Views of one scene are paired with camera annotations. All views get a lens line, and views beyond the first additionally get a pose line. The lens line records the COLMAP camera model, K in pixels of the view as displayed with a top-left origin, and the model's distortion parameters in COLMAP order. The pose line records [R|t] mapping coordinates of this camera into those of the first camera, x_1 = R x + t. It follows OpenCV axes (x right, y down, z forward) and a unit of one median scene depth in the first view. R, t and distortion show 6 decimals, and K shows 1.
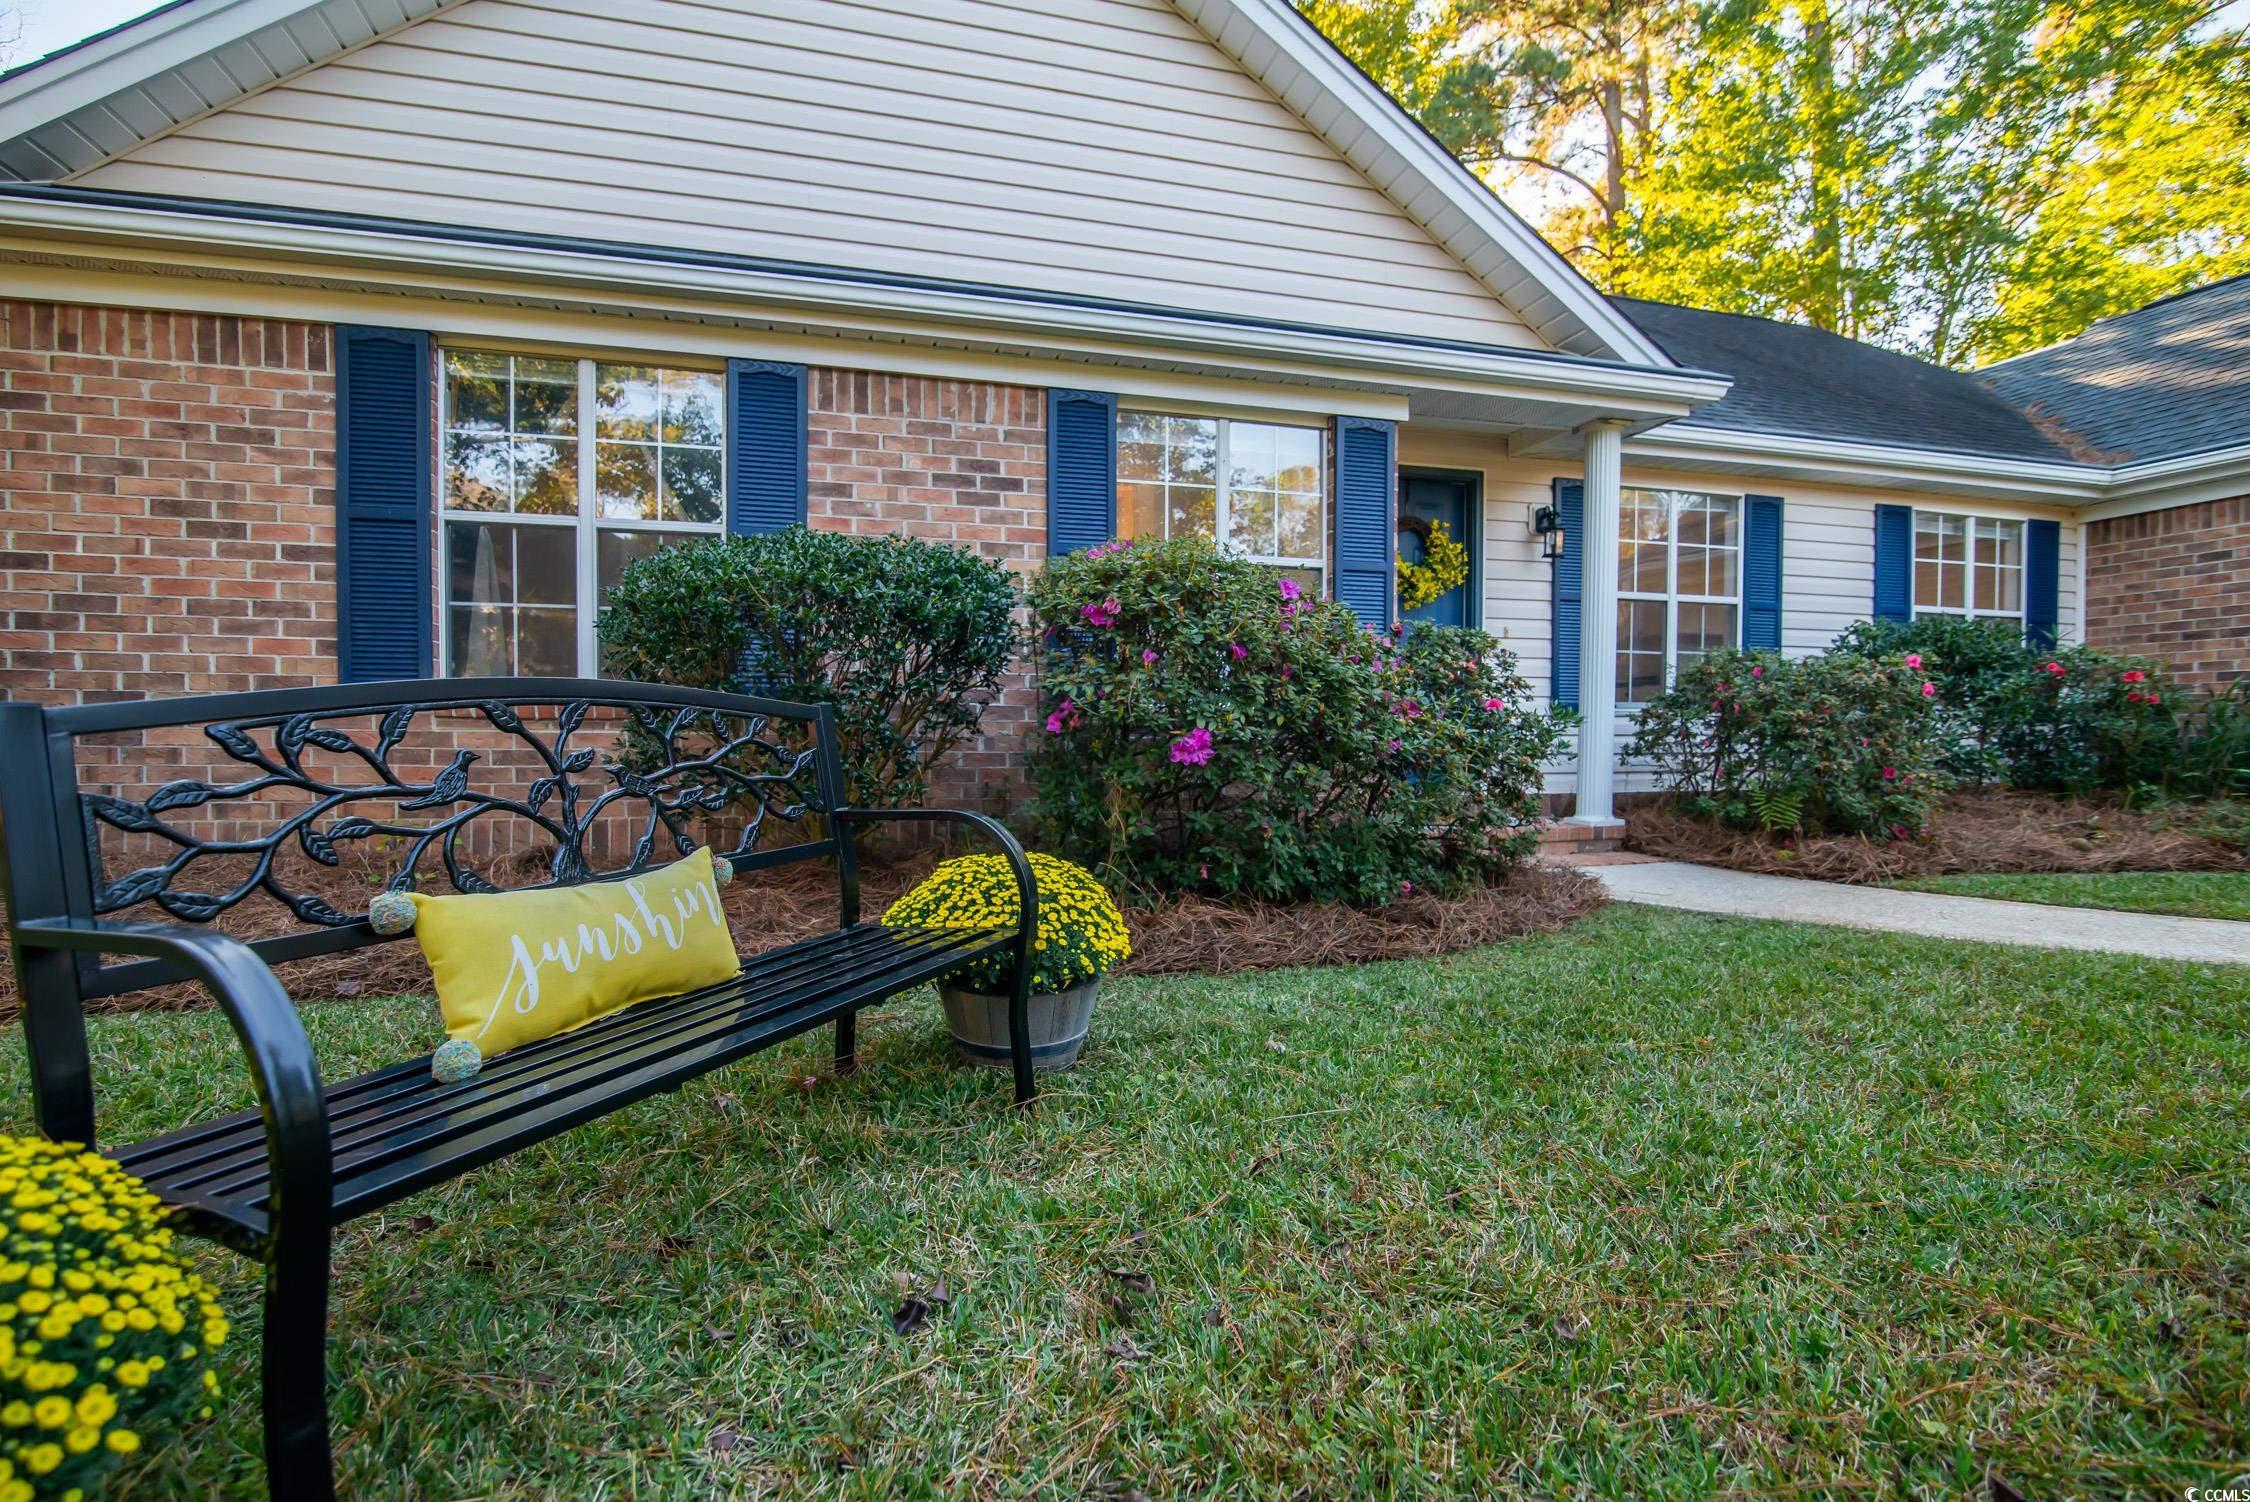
lens RADIAL K [[1053.1, 0, 1122.7], [0, 1053.1, 781.9], [0, 0, 1]] dist [-0.015056, -0.000059]
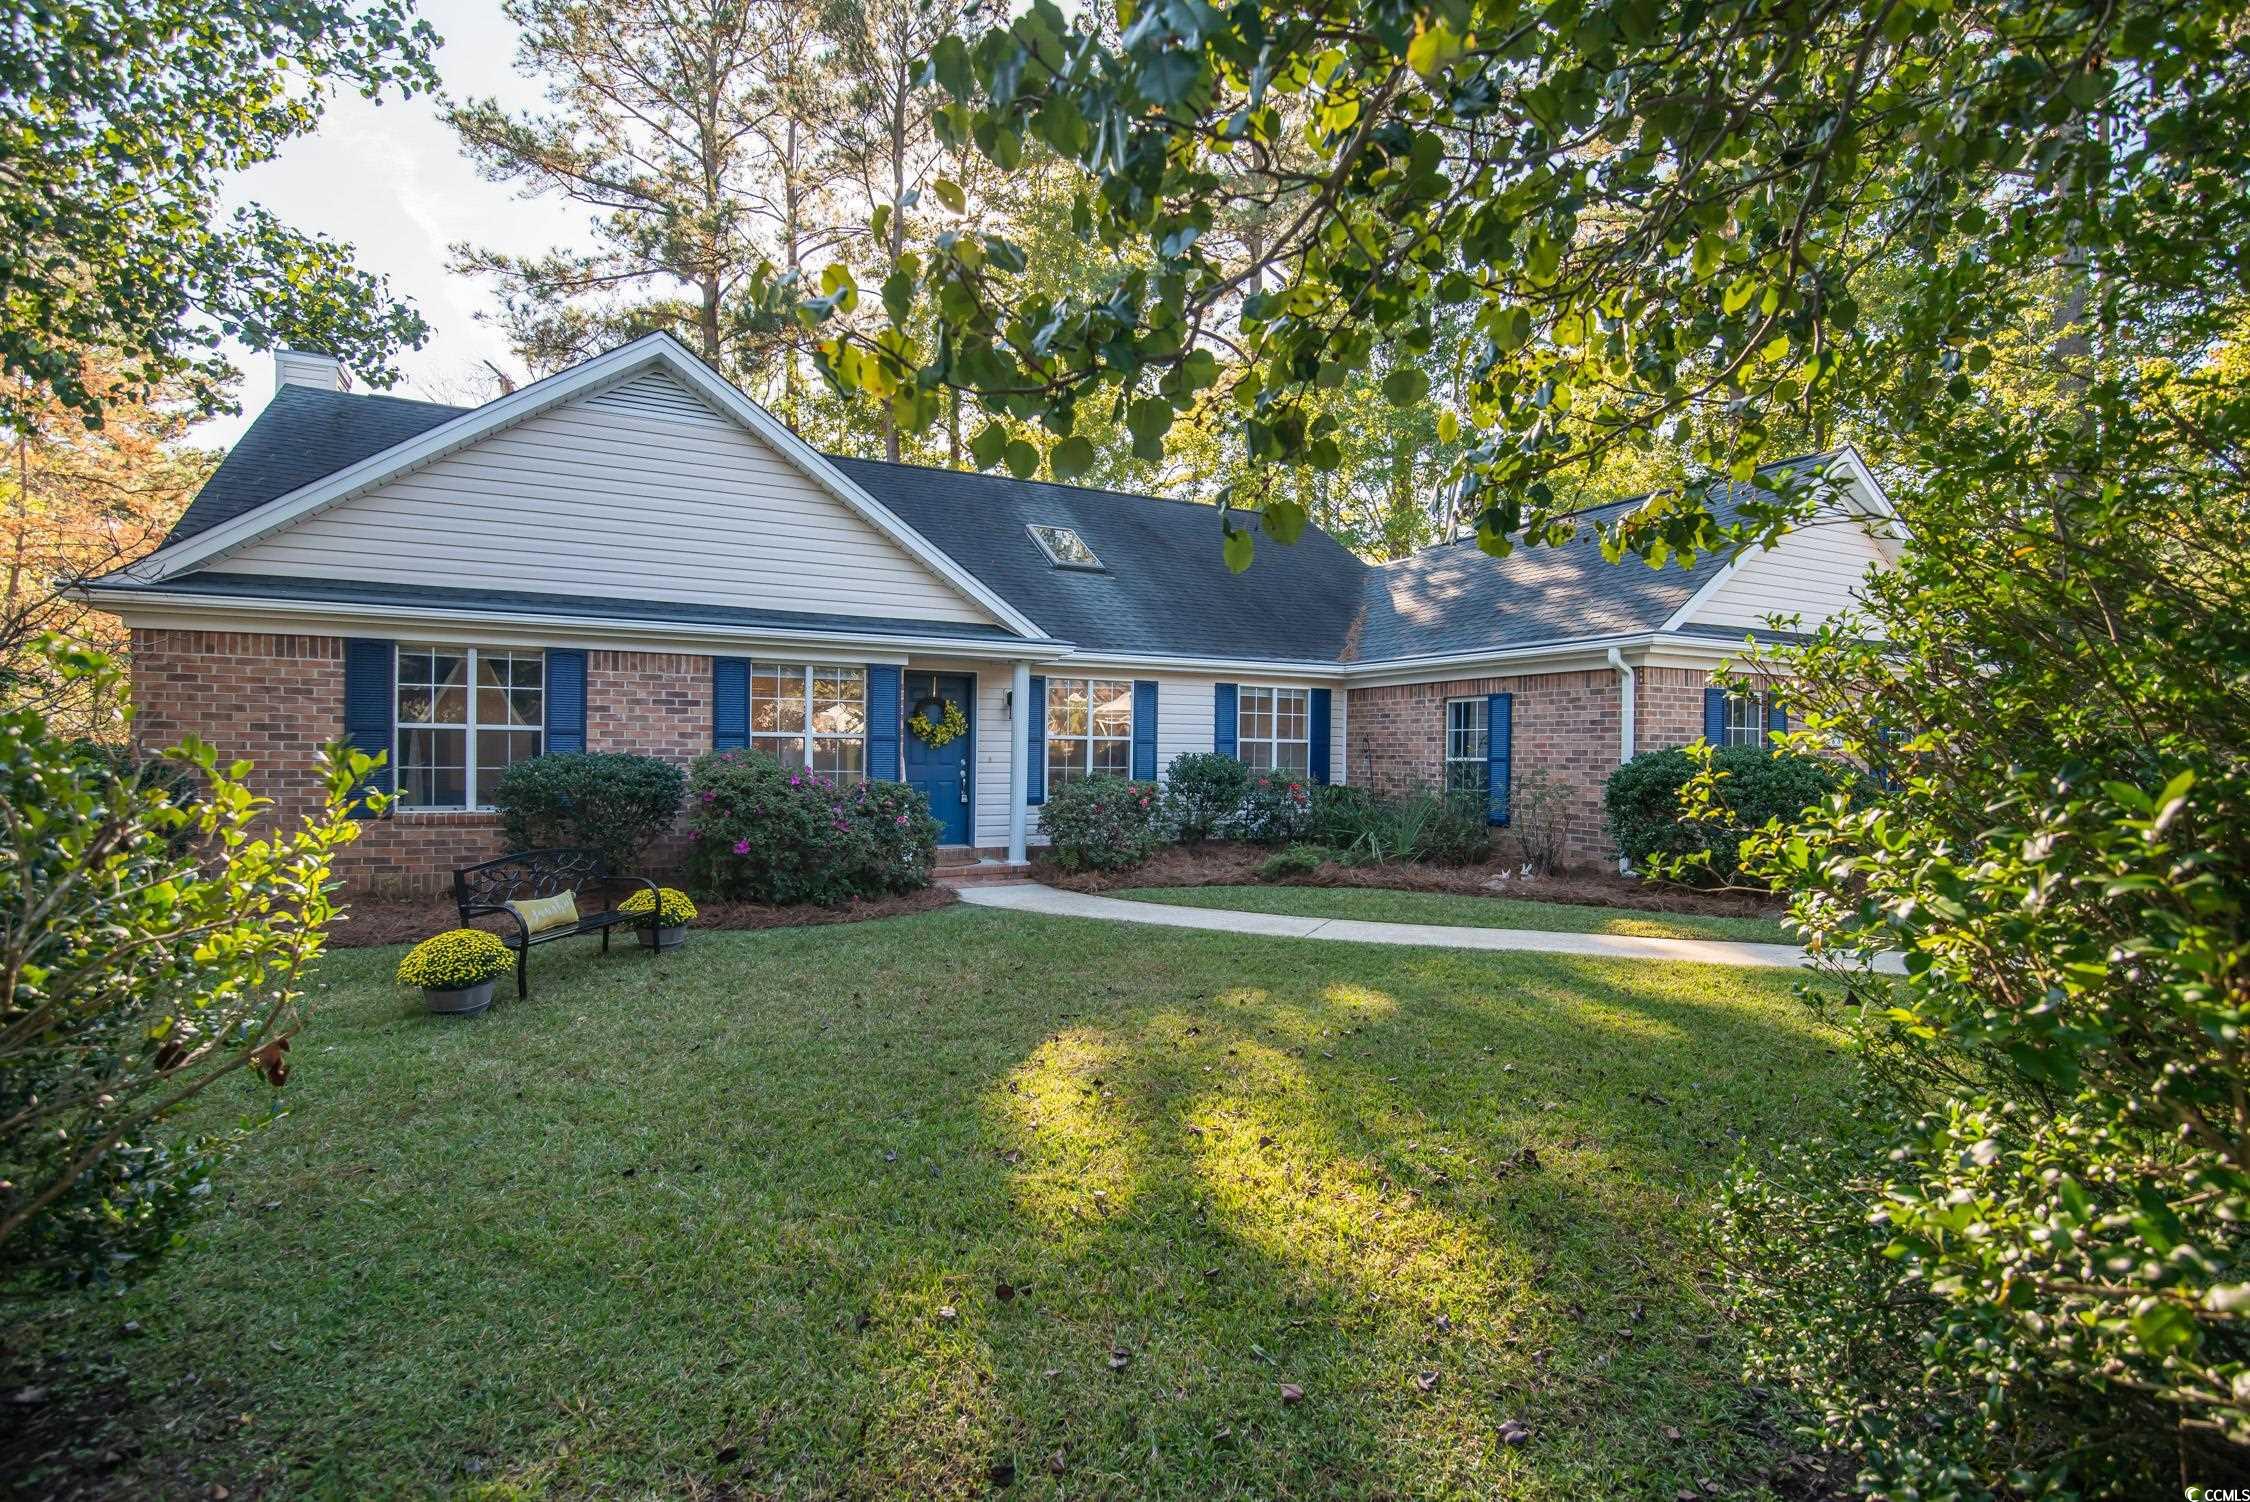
lens RADIAL K [[1053.1, 0, 1122.7], [0, 1053.1, 781.9], [0, 0, 1]] dist [-0.015056, -0.000059]
pose [[0.979933, 0.002302, 0.199314, 0.353464], [0.001205, 0.999847, -0.017472, -0.110616], [-0.199324, 0.017362, 0.979780, -1.351478]]
